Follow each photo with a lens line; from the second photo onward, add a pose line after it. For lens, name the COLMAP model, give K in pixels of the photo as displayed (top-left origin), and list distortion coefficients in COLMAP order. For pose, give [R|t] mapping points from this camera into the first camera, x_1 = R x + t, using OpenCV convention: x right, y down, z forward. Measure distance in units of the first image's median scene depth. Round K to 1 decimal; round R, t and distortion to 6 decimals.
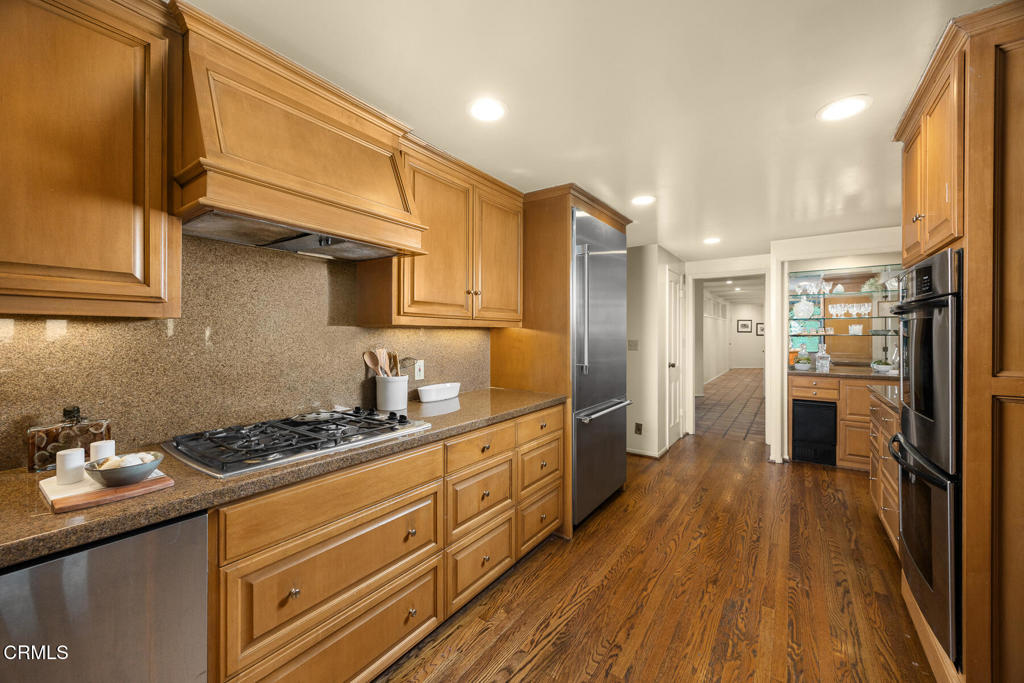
lens RADIAL K [[403.7, 0, 508.8], [0, 403.7, 337.6], [0, 0, 1]] dist [-0.001127, 0.000060]
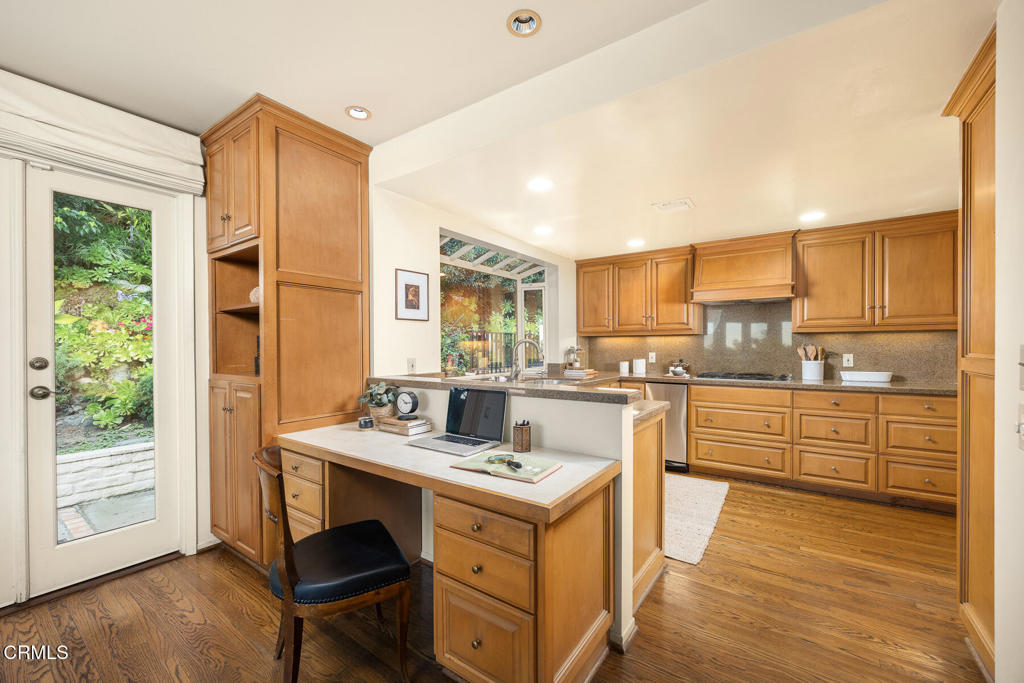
lens RADIAL K [[403.7, 0, 510.9], [0, 403.7, 349.3], [0, 0, 1]] dist [-0.001127, 0.000060]
pose [[0.014177, 0.008152, -0.999866, 1.497165], [-0.003270, 0.999962, 0.008106, 0.035695], [0.999894, 0.003154, 0.014203, -0.352915]]
